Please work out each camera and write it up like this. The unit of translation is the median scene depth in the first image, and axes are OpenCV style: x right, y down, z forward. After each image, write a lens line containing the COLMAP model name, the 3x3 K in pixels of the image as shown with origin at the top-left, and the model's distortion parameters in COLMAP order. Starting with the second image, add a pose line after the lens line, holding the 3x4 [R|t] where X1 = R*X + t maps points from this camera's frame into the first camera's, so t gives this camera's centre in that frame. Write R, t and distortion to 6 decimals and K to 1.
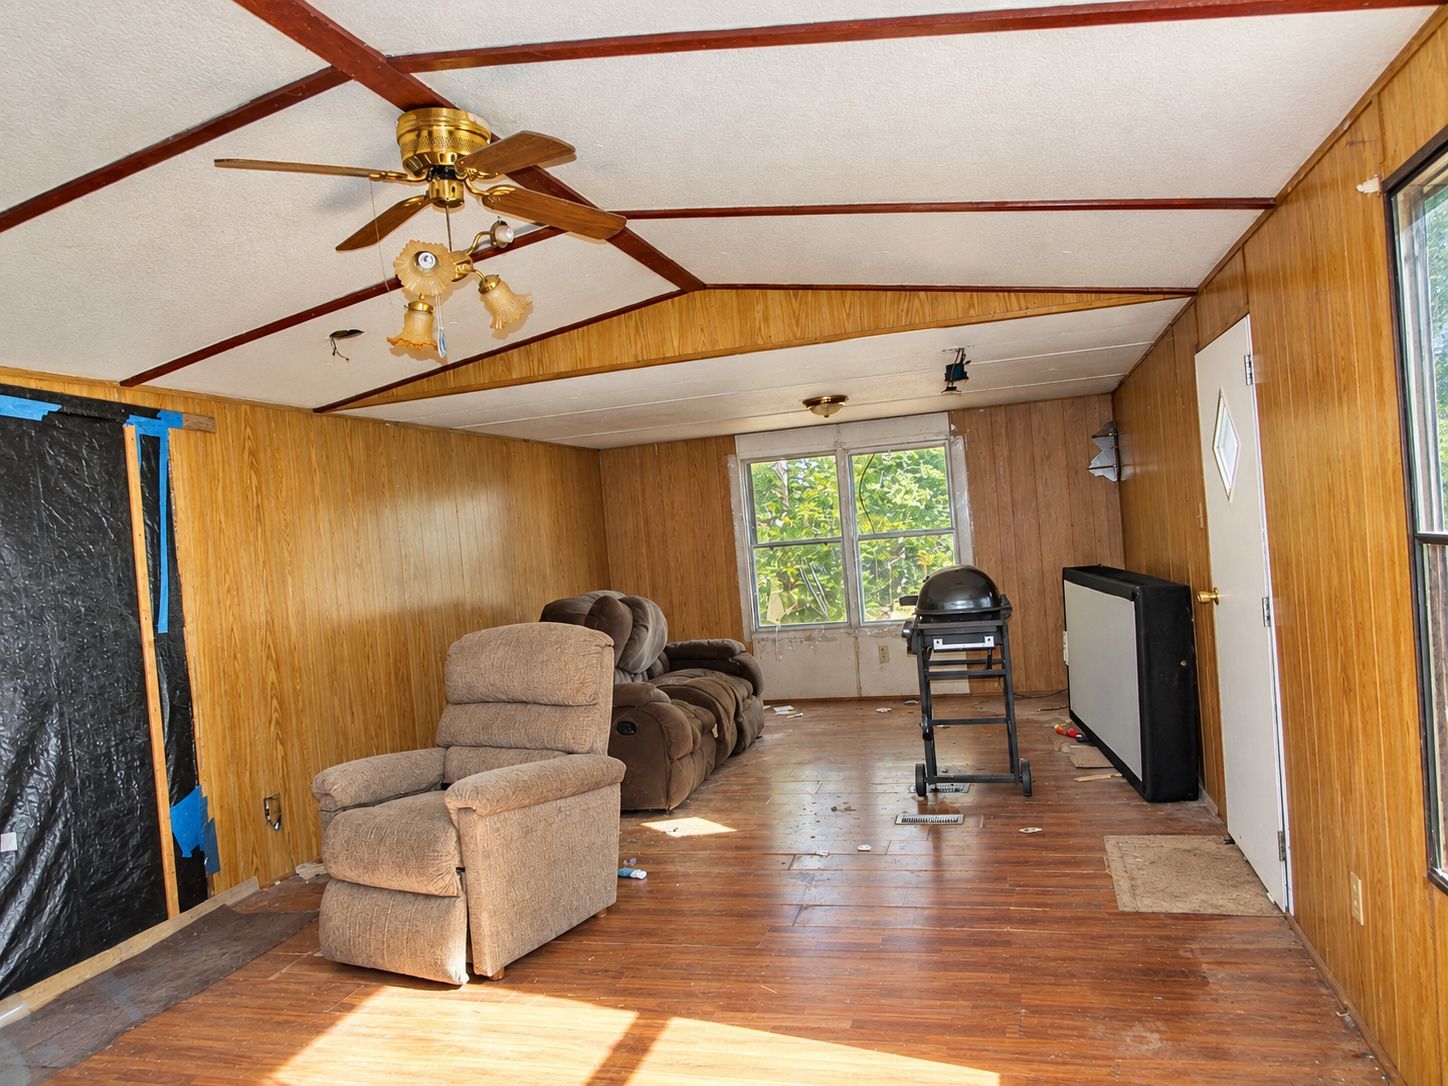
lens RADIAL K [[1022.8, 0, 717.0], [0, 1022.8, 549.0], [0, 0, 1]] dist [-0.026587, 0.003106]
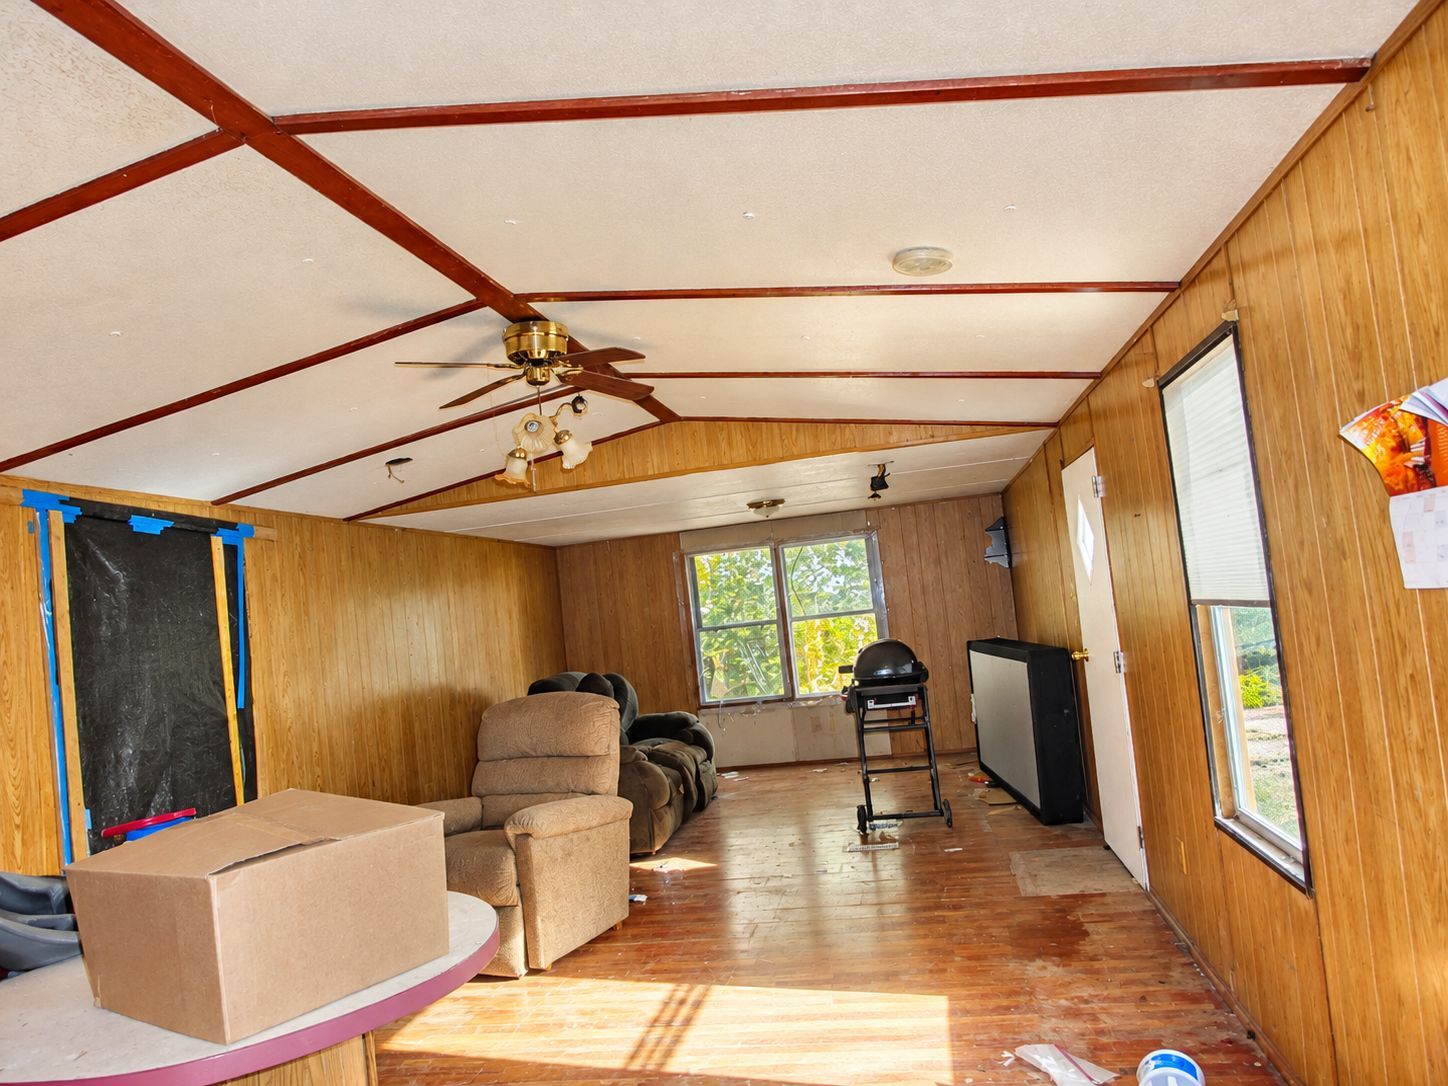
lens RADIAL K [[1022.8, 0, 717.0], [0, 1022.8, 549.0], [0, 0, 1]] dist [-0.026587, 0.003106]
pose [[0.995658, -0.016736, 0.091569, -0.087440], [0.024661, 0.995980, -0.086116, 0.011101], [-0.089759, 0.088000, 0.992068, -0.241545]]
